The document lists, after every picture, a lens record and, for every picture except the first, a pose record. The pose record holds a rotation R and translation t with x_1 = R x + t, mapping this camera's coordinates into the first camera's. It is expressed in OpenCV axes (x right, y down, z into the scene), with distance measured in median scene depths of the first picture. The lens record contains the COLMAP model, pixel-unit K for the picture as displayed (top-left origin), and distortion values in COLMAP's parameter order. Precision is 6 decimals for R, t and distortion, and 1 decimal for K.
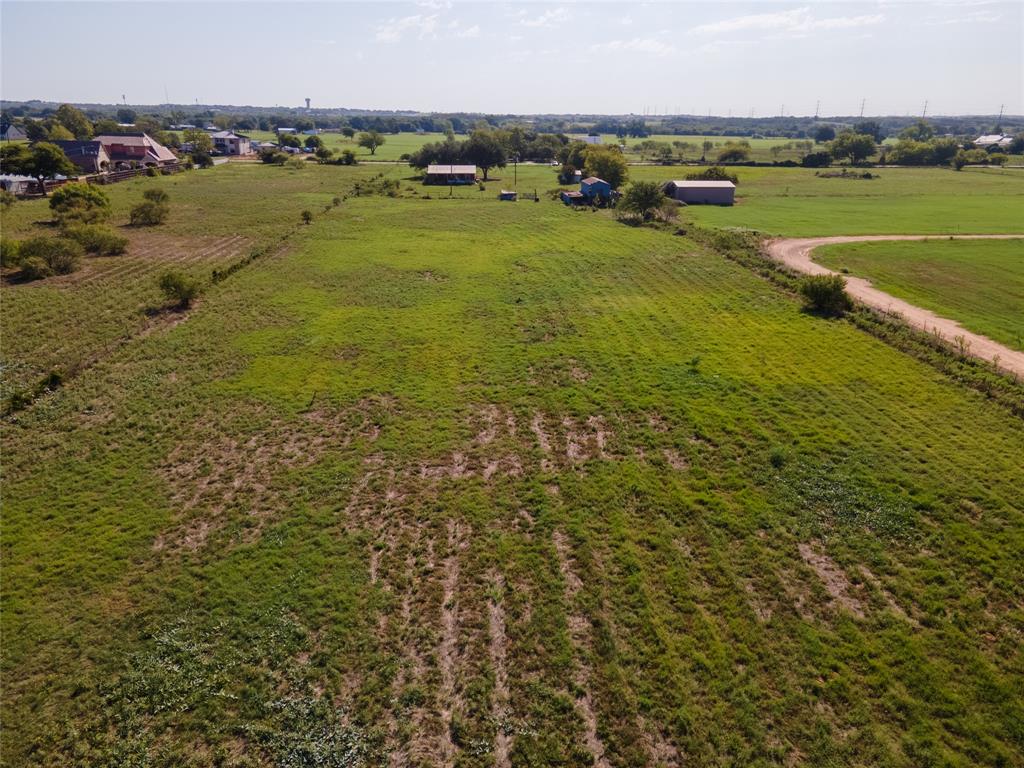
lens RADIAL K [[742.9, 0, 507.8], [0, 742.9, 386.0], [0, 0, 1]] dist [0.051972, 0.003295]
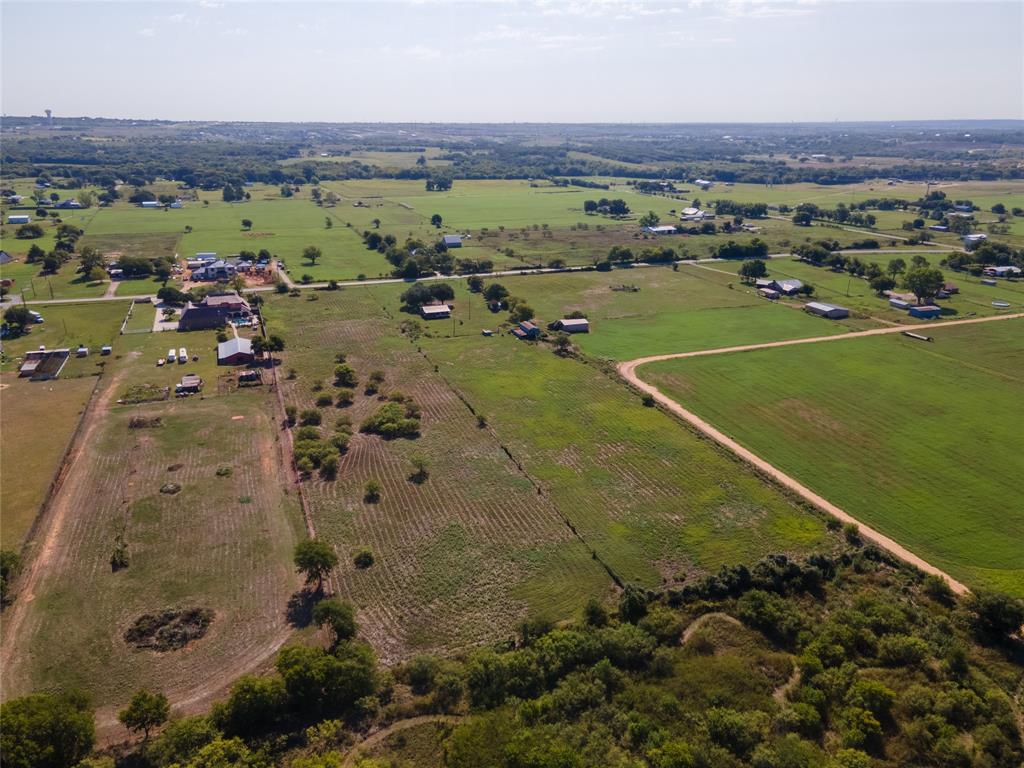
lens RADIAL K [[742.9, 0, 507.8], [0, 742.9, 386.0], [0, 0, 1]] dist [0.051972, 0.003295]
pose [[0.952667, -0.103475, 0.285866, -0.732380], [0.101593, 0.994595, 0.021449, -0.193714], [-0.286540, 0.008609, 0.958029, -1.326812]]
